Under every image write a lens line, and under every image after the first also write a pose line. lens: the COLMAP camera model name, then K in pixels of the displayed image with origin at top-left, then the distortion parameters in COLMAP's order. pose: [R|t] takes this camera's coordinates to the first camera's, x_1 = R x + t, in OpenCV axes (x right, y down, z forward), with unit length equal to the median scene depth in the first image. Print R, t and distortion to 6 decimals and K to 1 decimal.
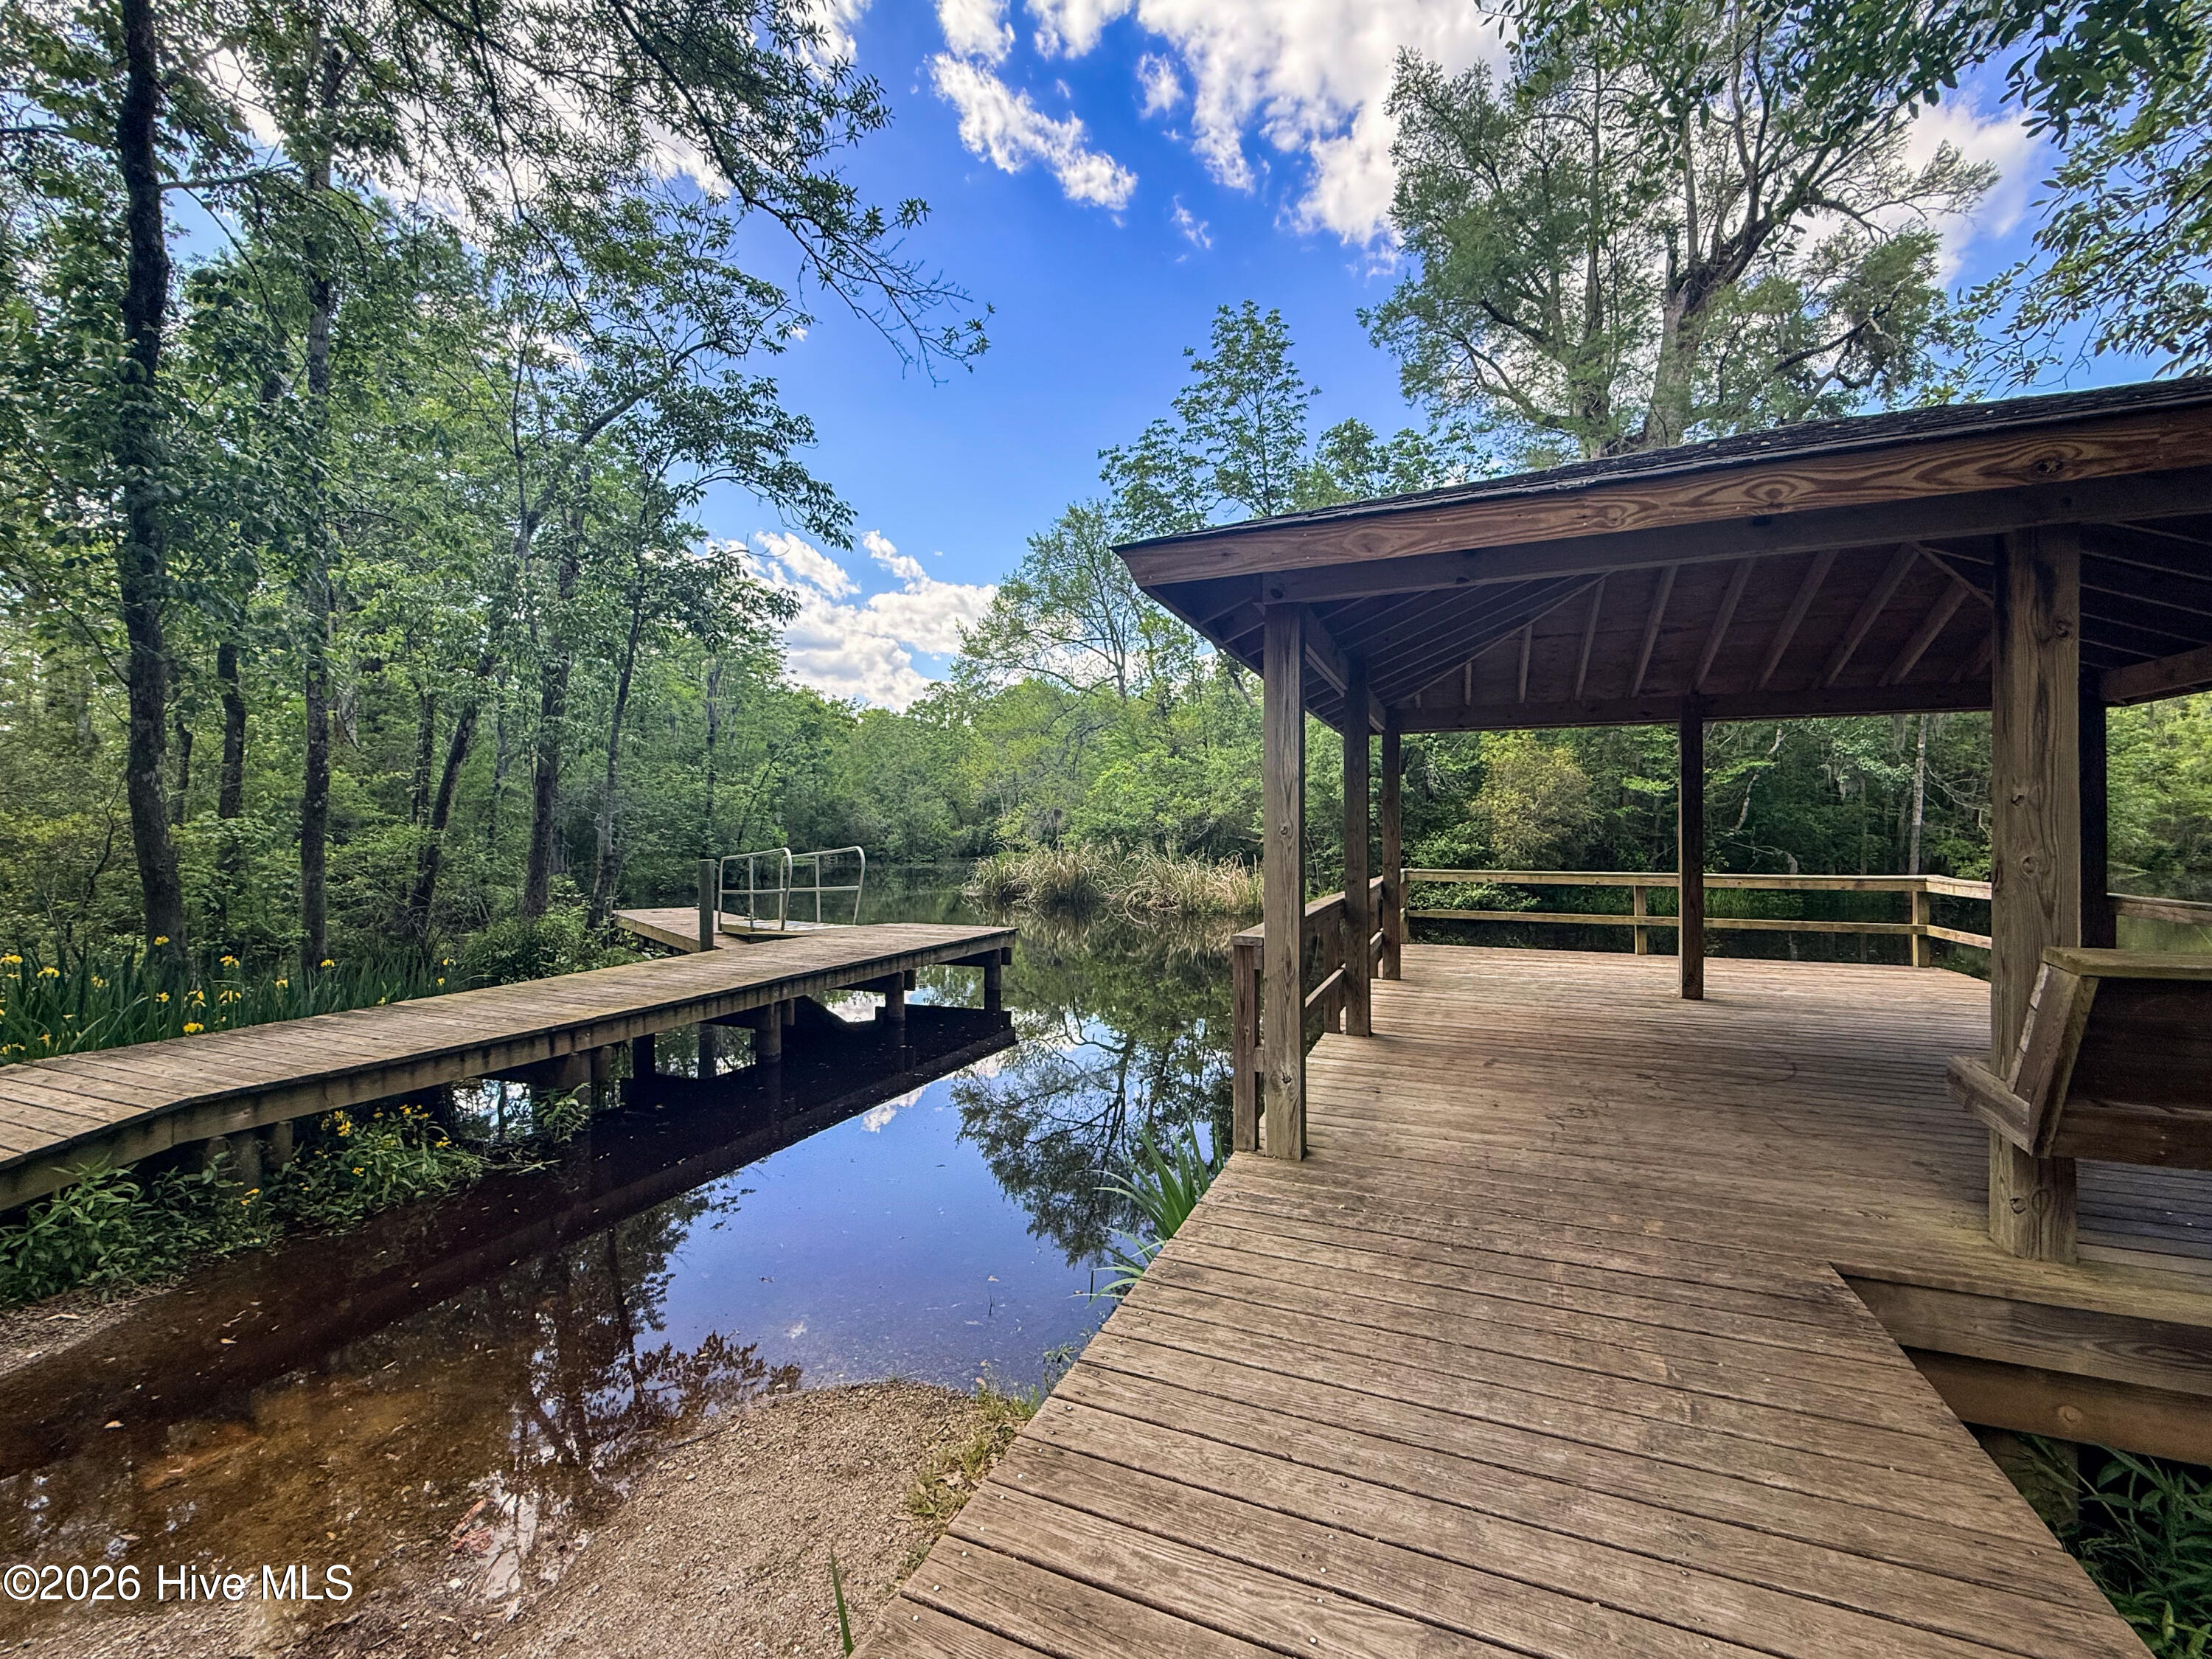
lens RADIAL K [[910.3, 0, 1093.2], [0, 910.3, 831.7], [0, 0, 1]] dist [-0.003073, -0.000205]
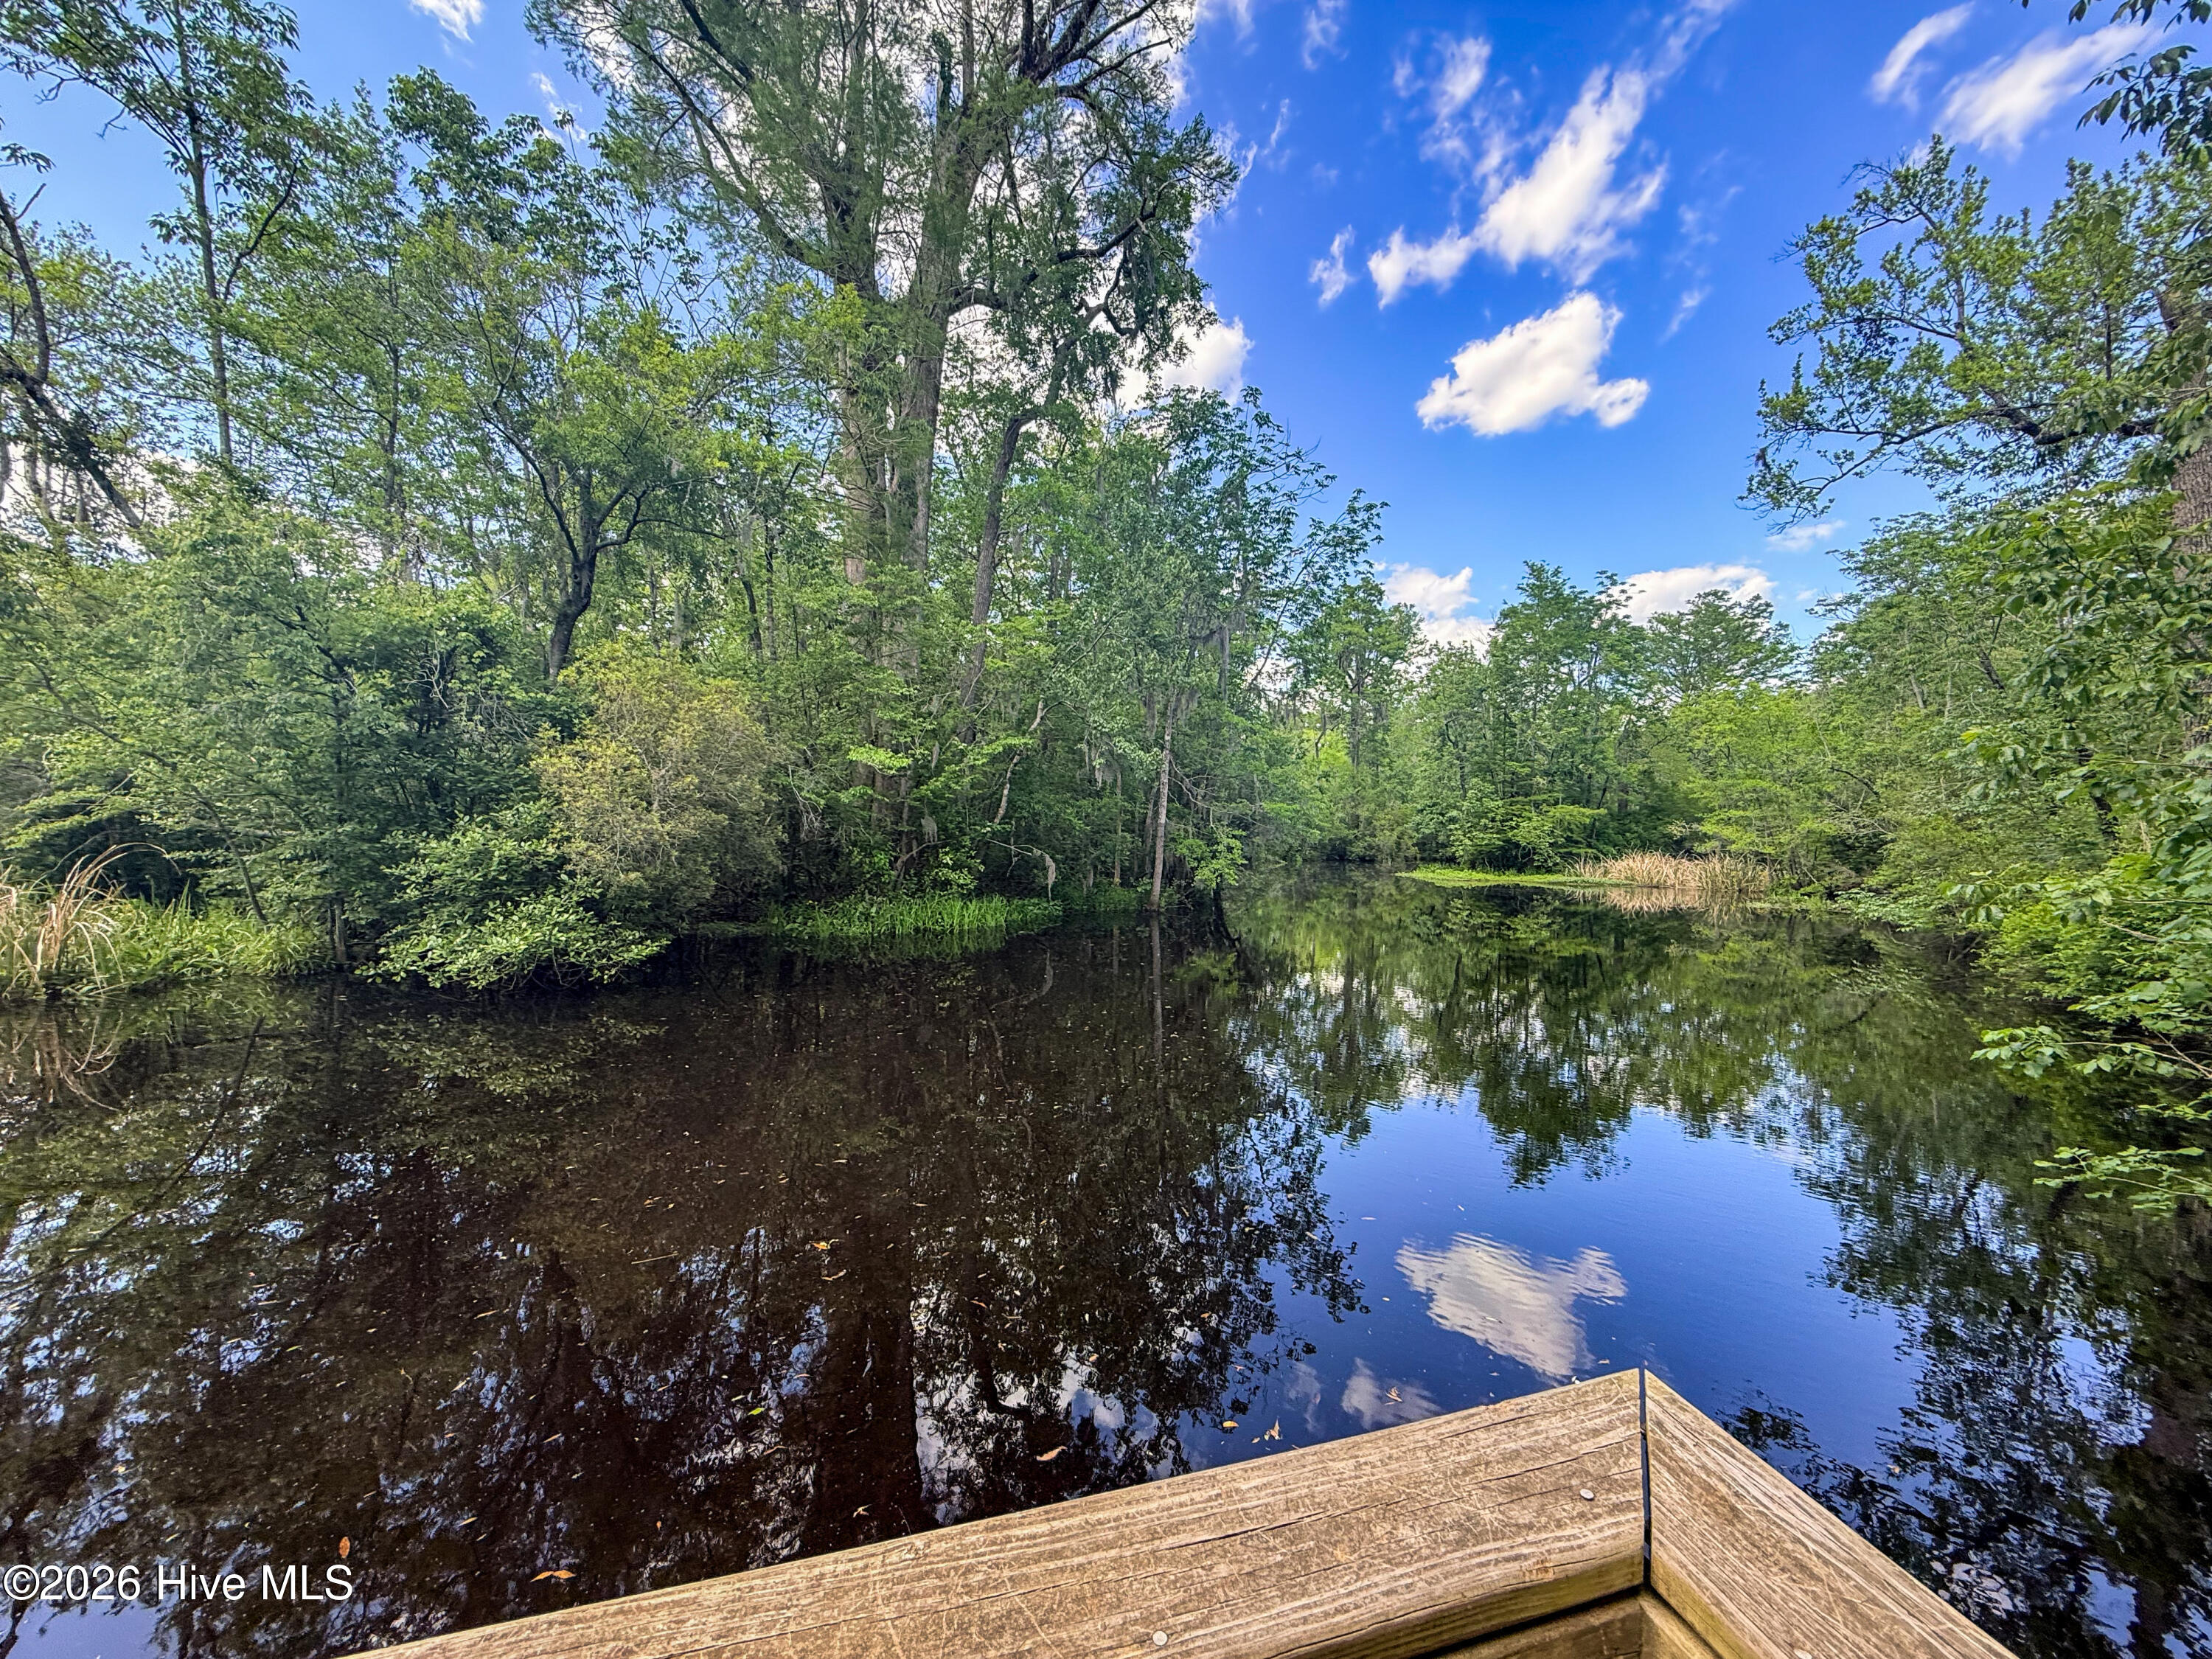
lens RADIAL K [[872.3, 0, 1099.9], [0, 872.3, 834.8], [0, 0, 1]] dist [-0.000459, 0.000054]
pose [[0.778464, 0.011306, 0.627587, 0.773907], [-0.020437, 0.999764, 0.007339, -0.000534], [-0.627356, -0.018539, 0.778512, 0.898067]]
